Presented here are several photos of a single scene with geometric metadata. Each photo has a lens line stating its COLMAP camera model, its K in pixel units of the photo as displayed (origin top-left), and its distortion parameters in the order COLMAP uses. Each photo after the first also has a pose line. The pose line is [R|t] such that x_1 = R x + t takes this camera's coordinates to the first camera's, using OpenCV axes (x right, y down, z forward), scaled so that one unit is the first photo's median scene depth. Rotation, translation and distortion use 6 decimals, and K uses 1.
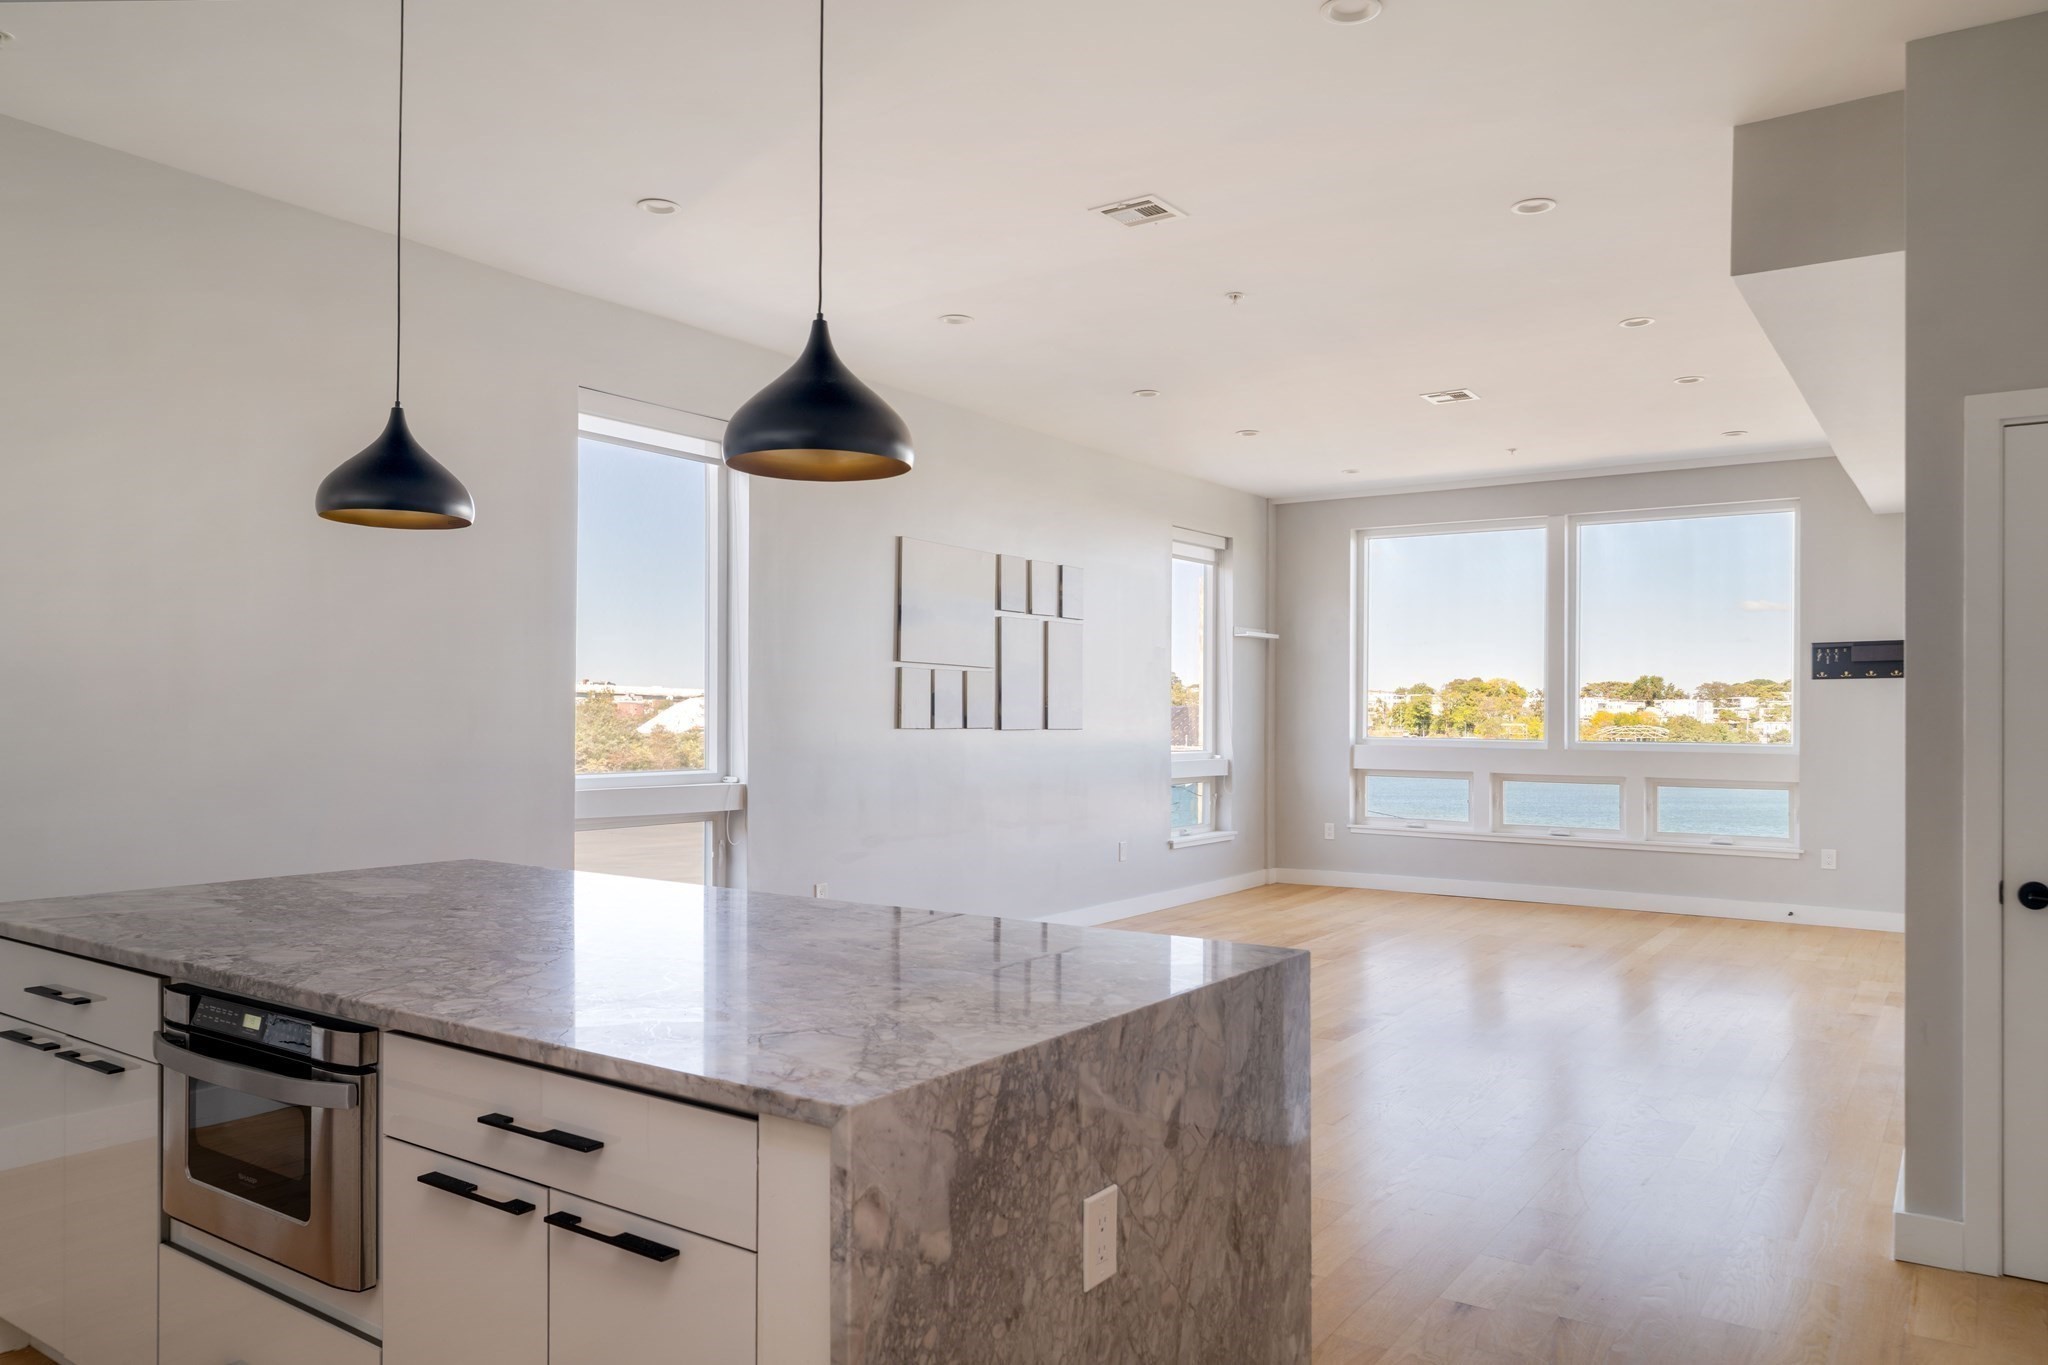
lens RADIAL K [[1400.9, 0, 1027.5], [0, 1400.9, 706.3], [0, 0, 1]] dist [0.005686, -0.009337]
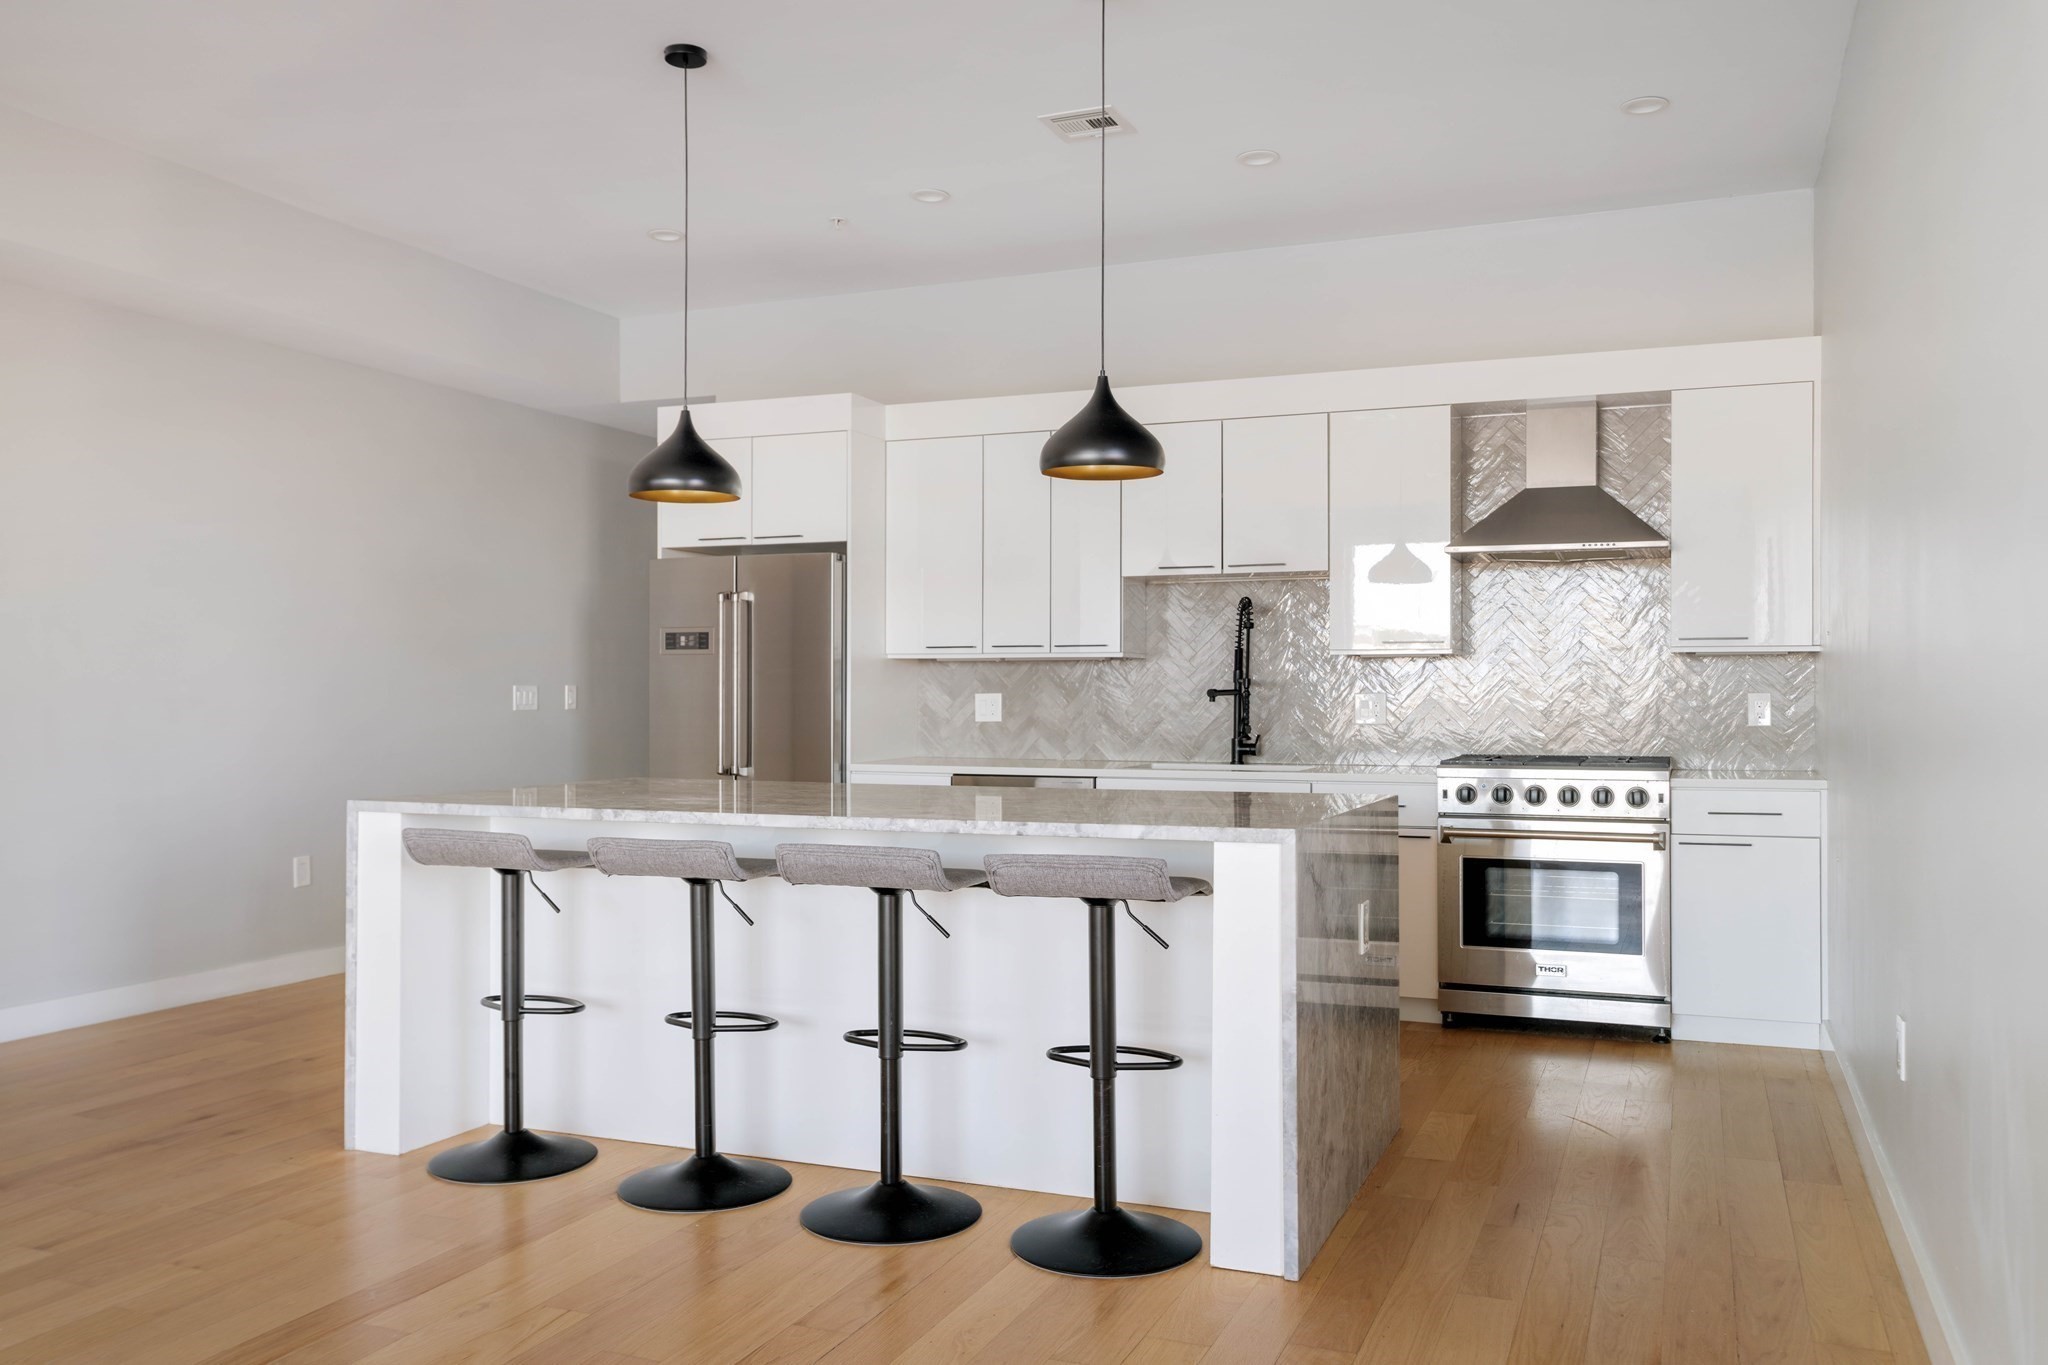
lens RADIAL K [[1592.2, 0, 1040.9], [0, 1592.2, 685.3], [0, 0, 1]] dist [0.001976, 0.000587]
pose [[-0.976287, -0.007455, -0.216353, -0.040848], [-0.005166, 0.999925, -0.011144, 0.019477], [0.216420, -0.009762, -0.976252, 0.786871]]
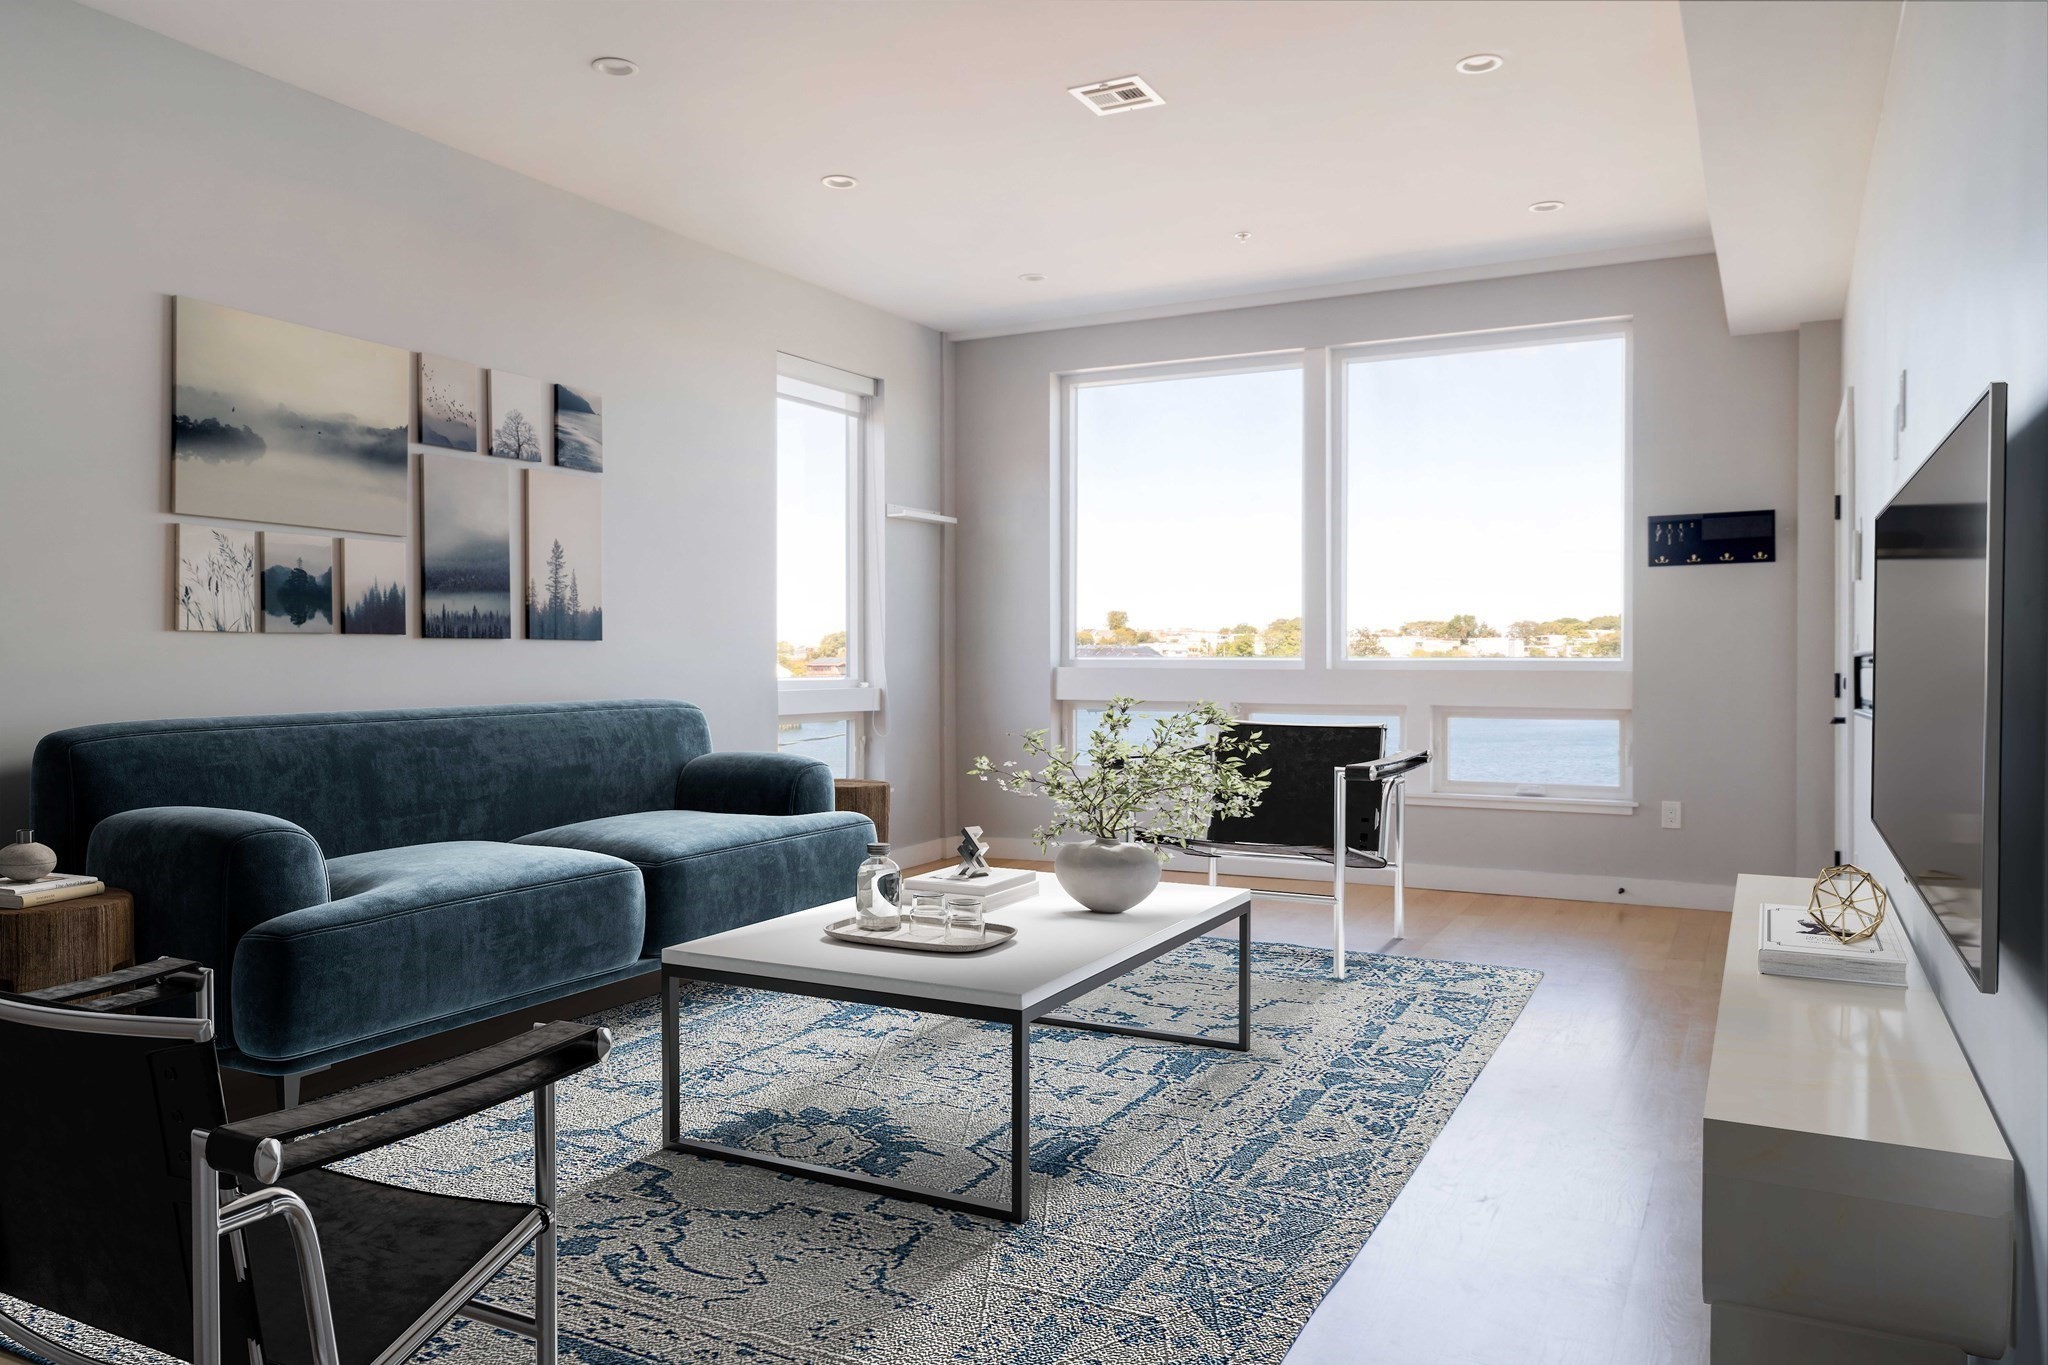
lens RADIAL K [[1438.3, 0, 1035.2], [0, 1438.3, 667.4], [0, 0, 1]] dist [-0.001621, -0.004212]
pose [[0.991877, -0.007876, 0.126960, 0.149874], [0.006261, 0.999894, 0.013117, 0.020783], [-0.127050, -0.012215, 0.991821, 0.301437]]
